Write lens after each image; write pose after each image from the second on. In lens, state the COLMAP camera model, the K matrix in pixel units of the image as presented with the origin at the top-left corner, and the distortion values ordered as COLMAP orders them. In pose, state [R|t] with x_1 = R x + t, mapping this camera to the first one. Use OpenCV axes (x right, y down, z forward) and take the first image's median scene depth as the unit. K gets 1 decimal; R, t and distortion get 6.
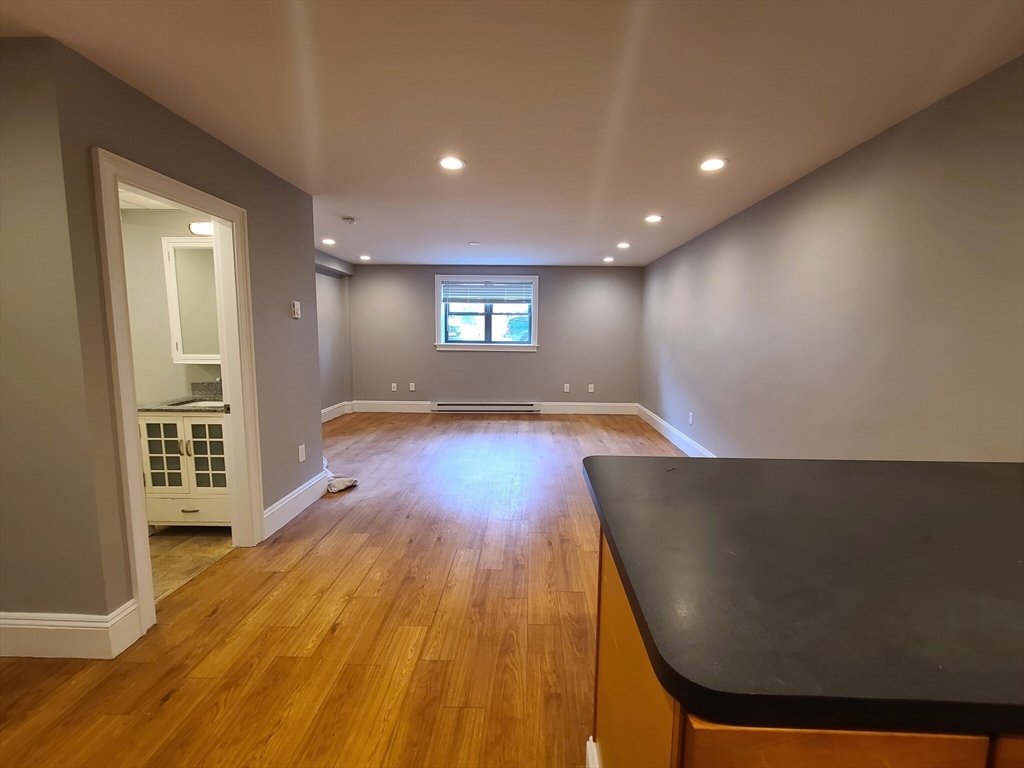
lens RADIAL K [[422.5, 0, 521.4], [0, 422.5, 378.4], [0, 0, 1]] dist [0.003021, -0.002984]
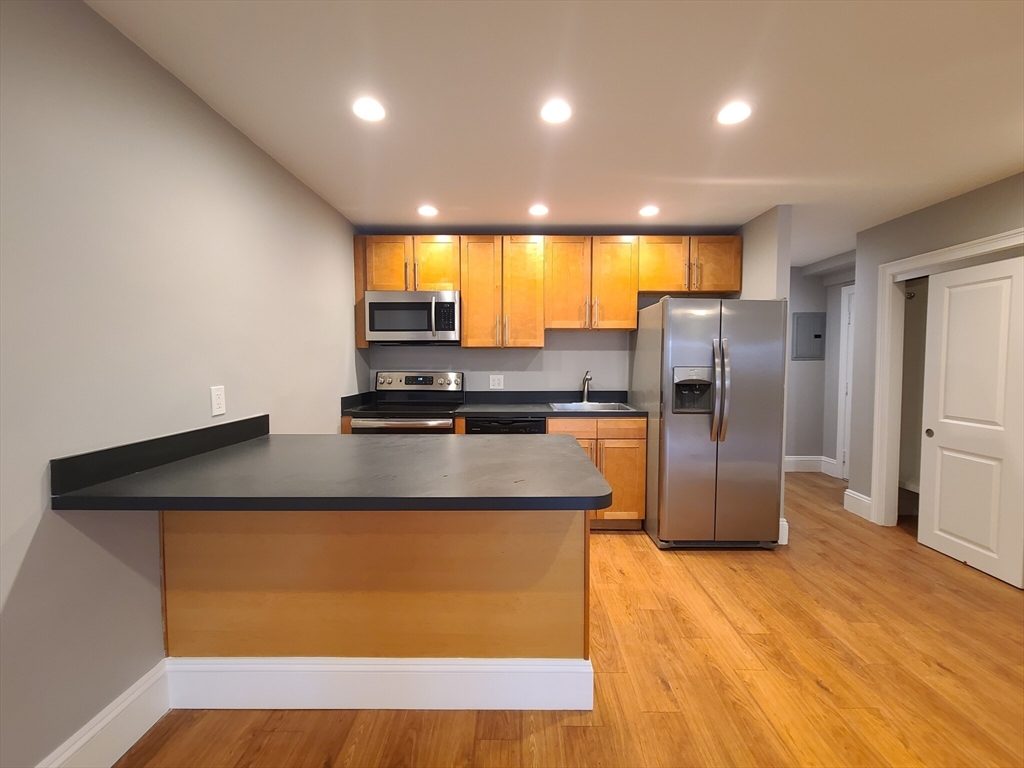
lens RADIAL K [[423.0, 0, 519.9], [0, 423.0, 378.8], [0, 0, 1]] dist [-0.003367, 0.002151]
pose [[-0.999580, -0.009638, -0.027317, 0.215225], [-0.013759, 0.987824, 0.154969, -0.096810], [0.025490, 0.155280, -0.987542, 1.090416]]
